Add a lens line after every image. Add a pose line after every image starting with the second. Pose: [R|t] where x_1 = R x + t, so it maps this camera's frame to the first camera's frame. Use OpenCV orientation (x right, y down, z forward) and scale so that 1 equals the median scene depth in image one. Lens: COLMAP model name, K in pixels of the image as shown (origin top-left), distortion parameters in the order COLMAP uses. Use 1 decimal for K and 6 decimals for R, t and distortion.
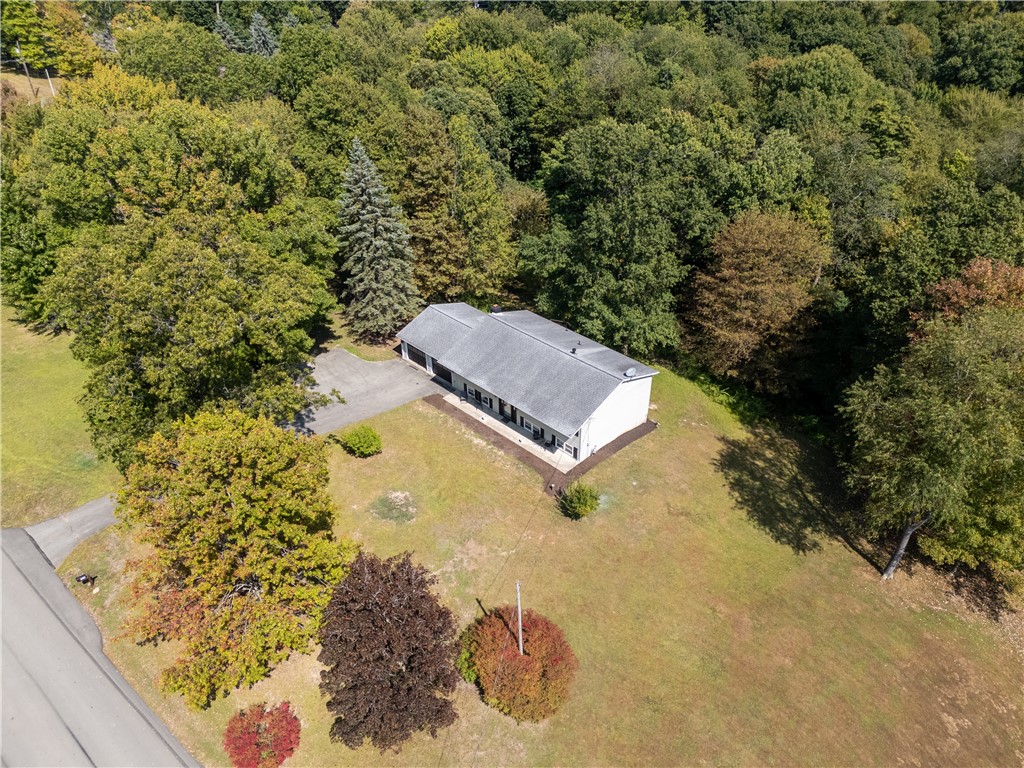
lens RADIAL K [[747.8, 0, 512.0], [0, 747.8, 384.0], [0, 0, 1]] dist [0.071864, -0.068644]
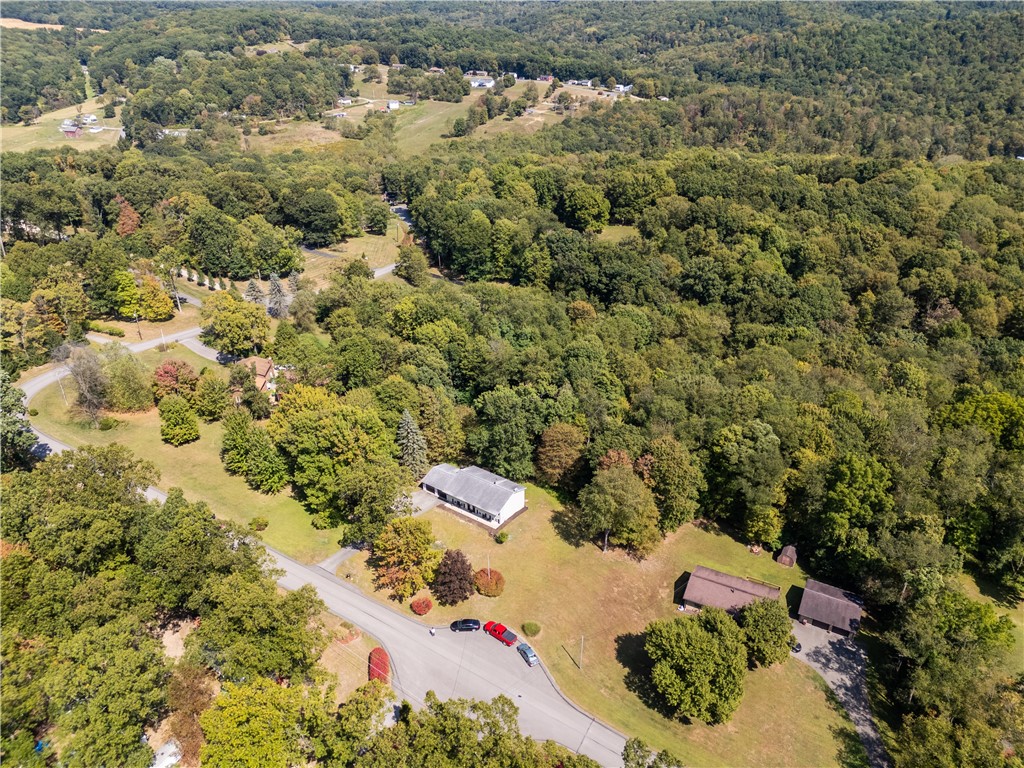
lens RADIAL K [[747.8, 0, 512.0], [0, 747.8, 384.0], [0, 0, 1]] dist [0.071864, -0.068644]
pose [[0.988439, -0.072643, 0.133084, -0.171978], [0.088011, 0.989634, -0.113488, -0.078452], [-0.123461, 0.123888, 0.984586, -1.556976]]
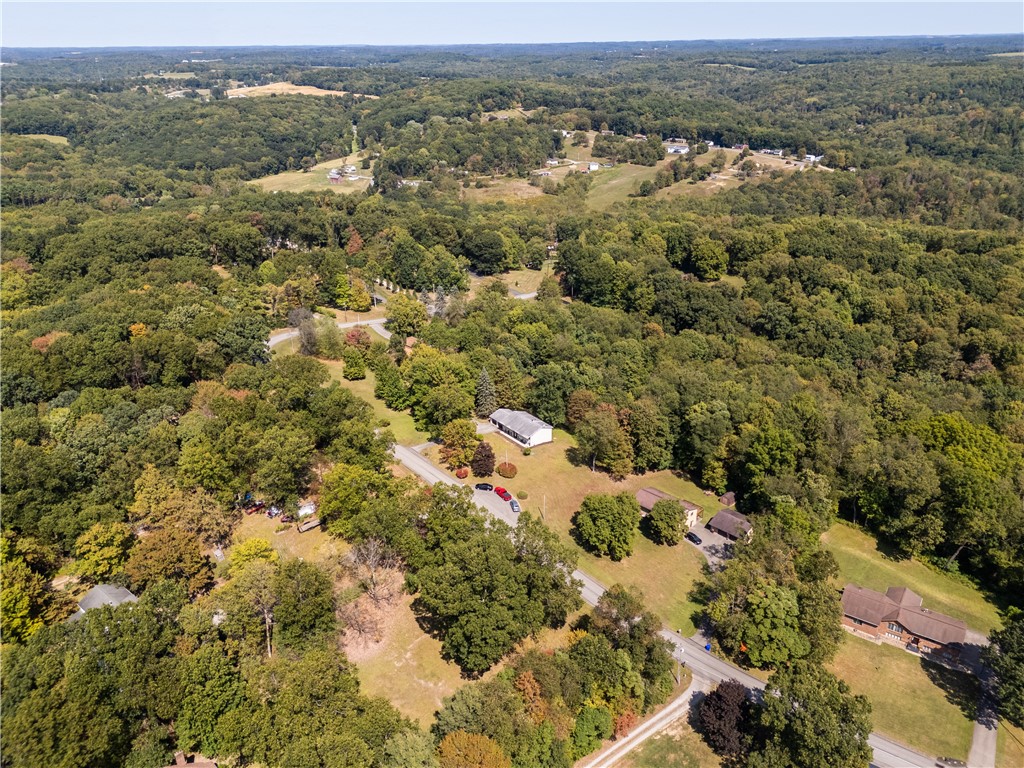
lens RADIAL K [[747.8, 0, 512.0], [0, 747.8, 384.0], [0, 0, 1]] dist [0.071864, -0.068644]
pose [[0.990362, 0.053916, -0.127578, 0.435928], [-0.077086, 0.979841, -0.184307, 0.470473], [0.115069, 0.192365, 0.974554, -2.725753]]
